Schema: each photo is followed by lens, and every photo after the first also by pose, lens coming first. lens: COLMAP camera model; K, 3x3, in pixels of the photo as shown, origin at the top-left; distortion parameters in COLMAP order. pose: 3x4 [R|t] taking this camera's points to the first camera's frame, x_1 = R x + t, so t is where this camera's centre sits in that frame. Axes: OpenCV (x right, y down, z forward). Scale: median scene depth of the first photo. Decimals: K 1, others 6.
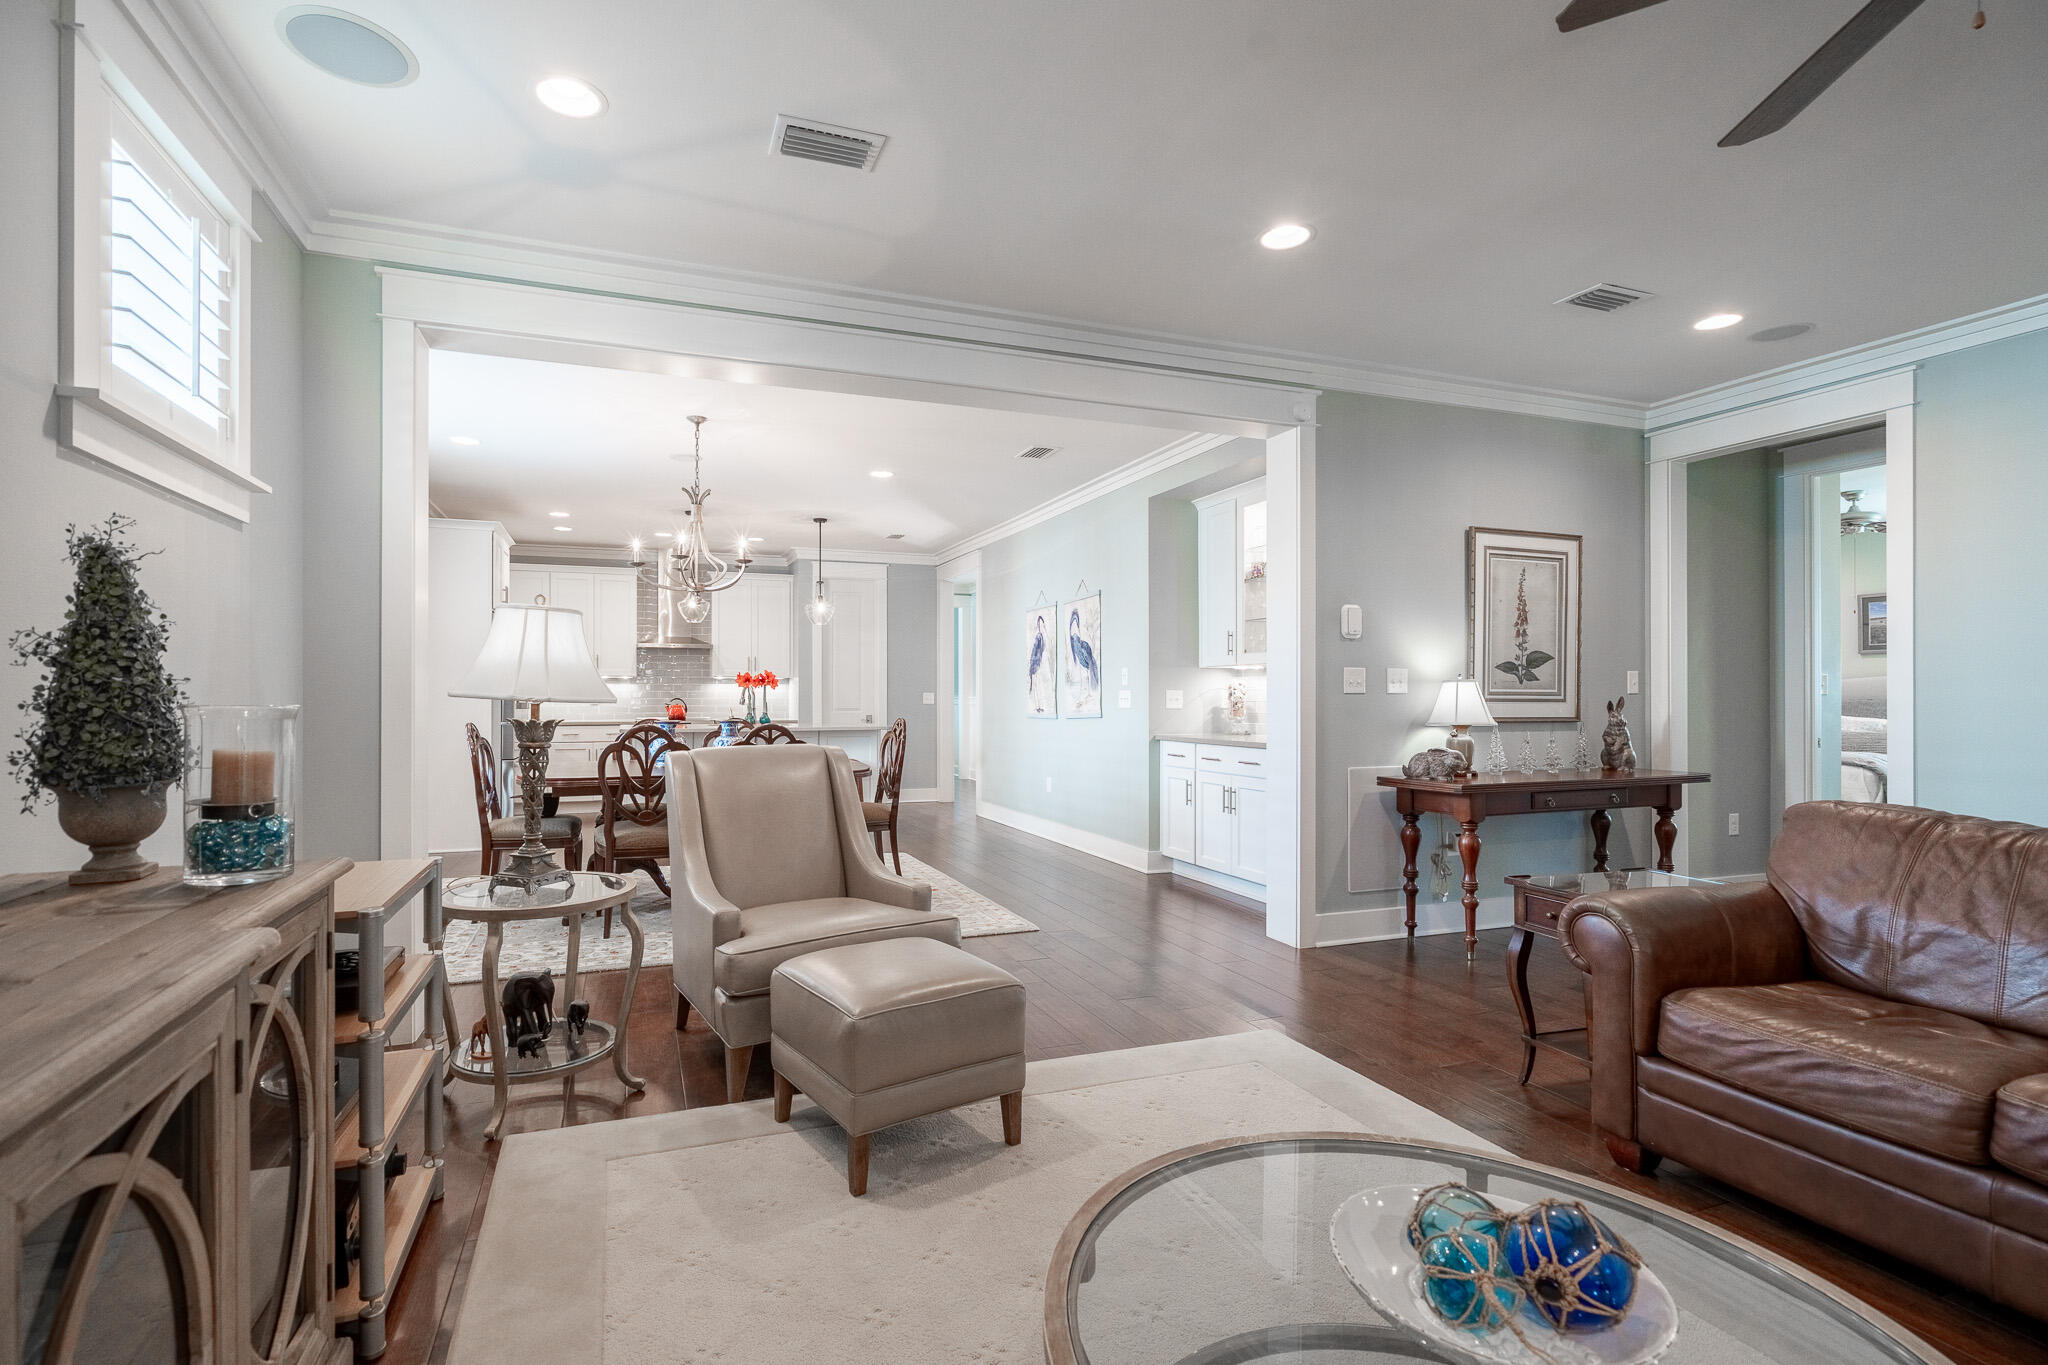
lens RADIAL K [[935.9, 0, 1018.6], [0, 935.9, 686.8], [0, 0, 1]] dist [-0.003286, 0.000459]
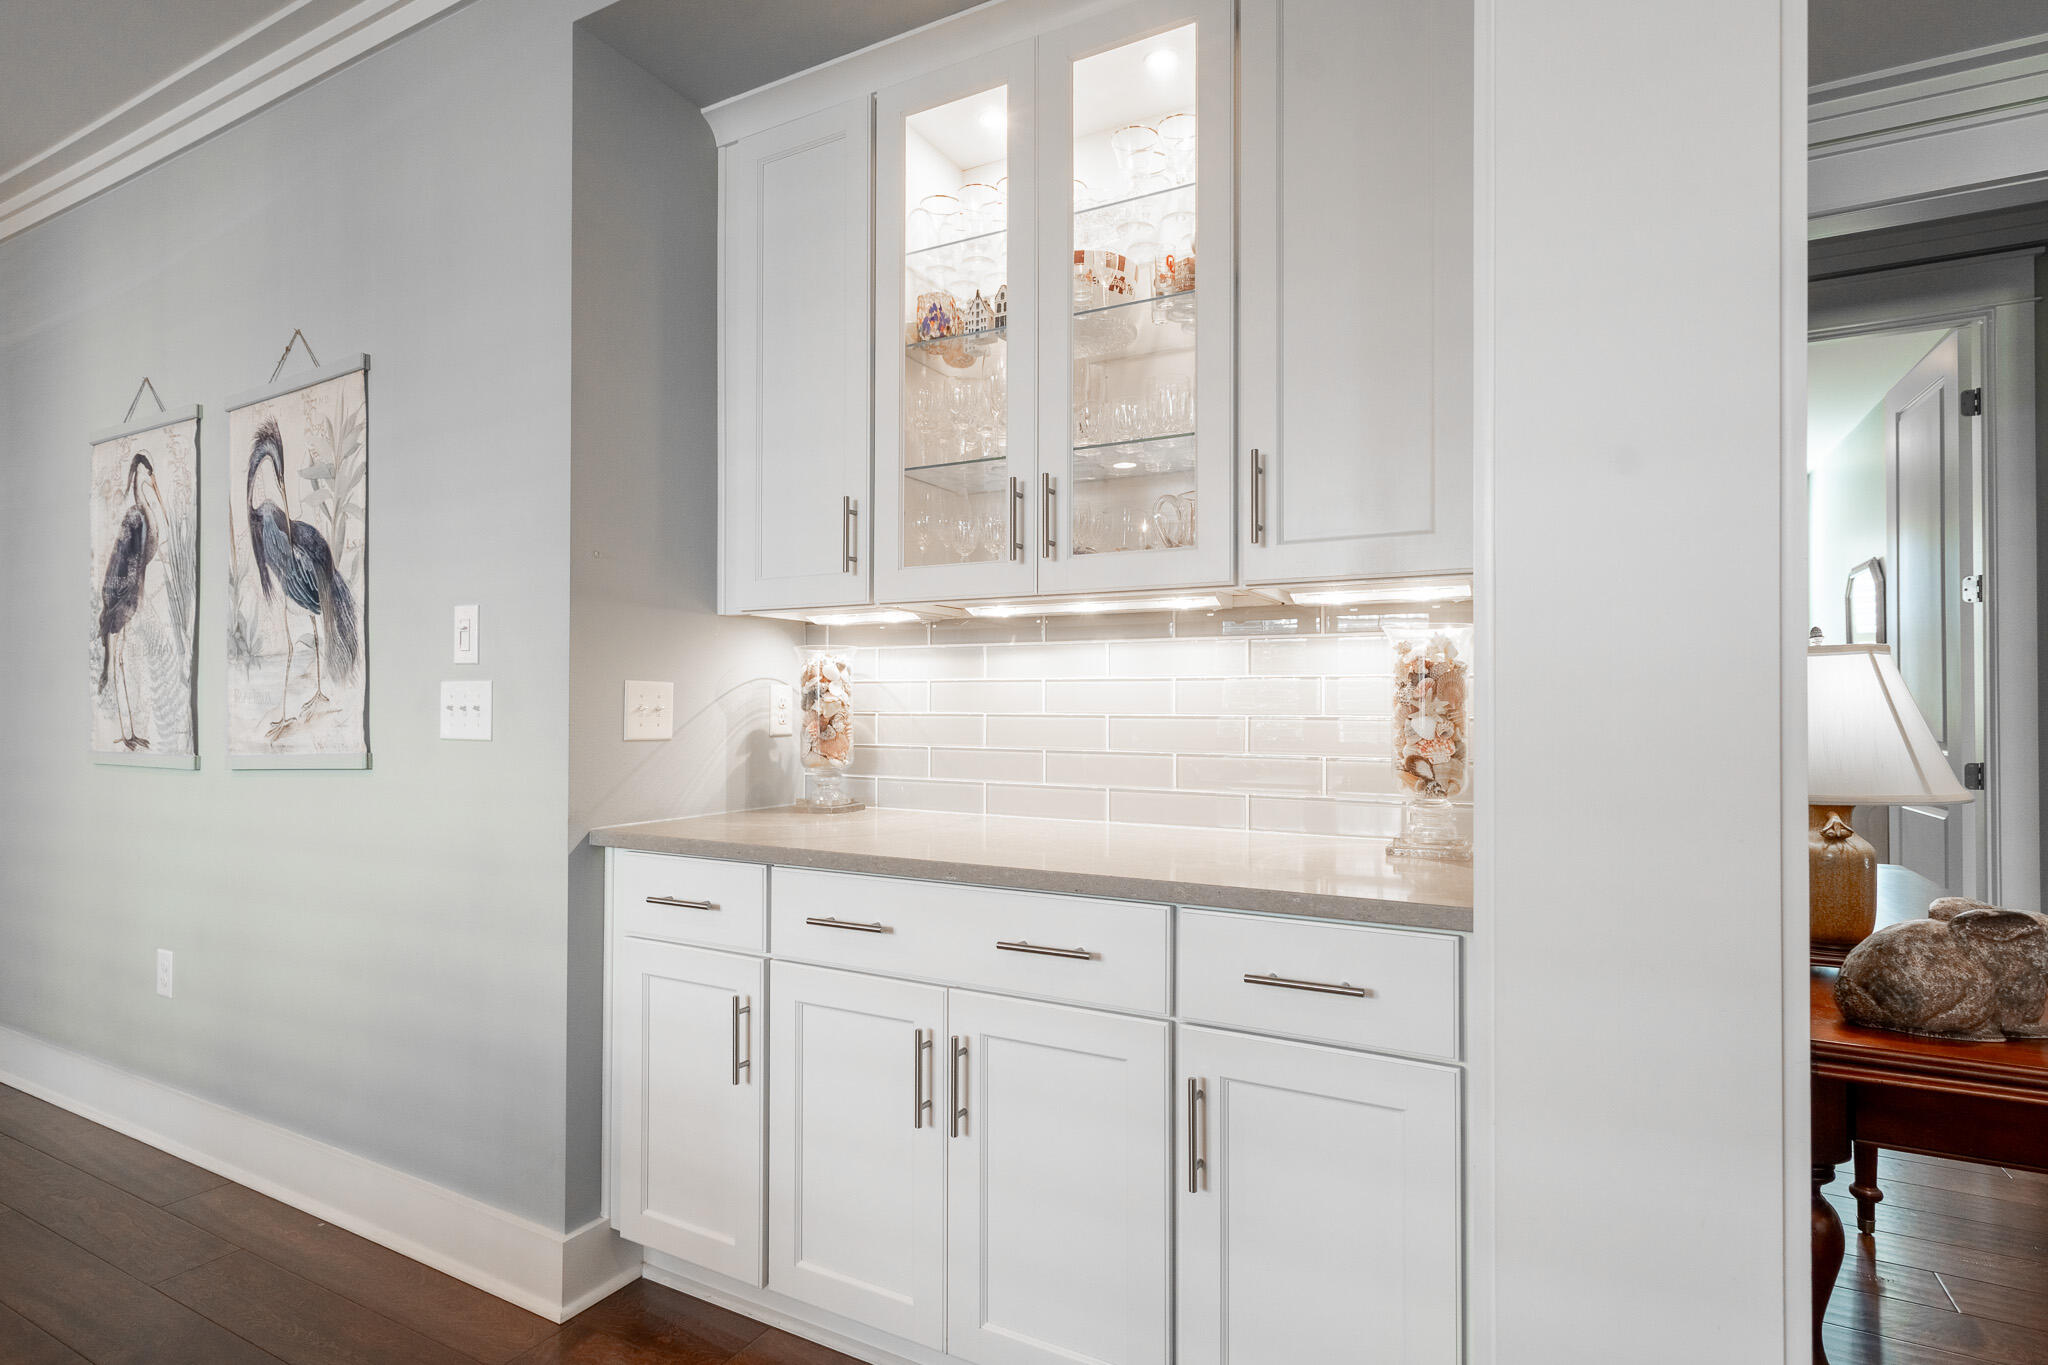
lens RADIAL K [[1090.3, 0, 1024.0], [0, 1090.3, 682.5], [0, 0, 1]] dist [-0.016648, 0.000179]
pose [[0.781970, 0.010427, 0.623228, 0.037649], [-0.007067, 0.999944, -0.007862, 0.006007], [-0.623276, 0.001744, 0.782000, 0.629941]]
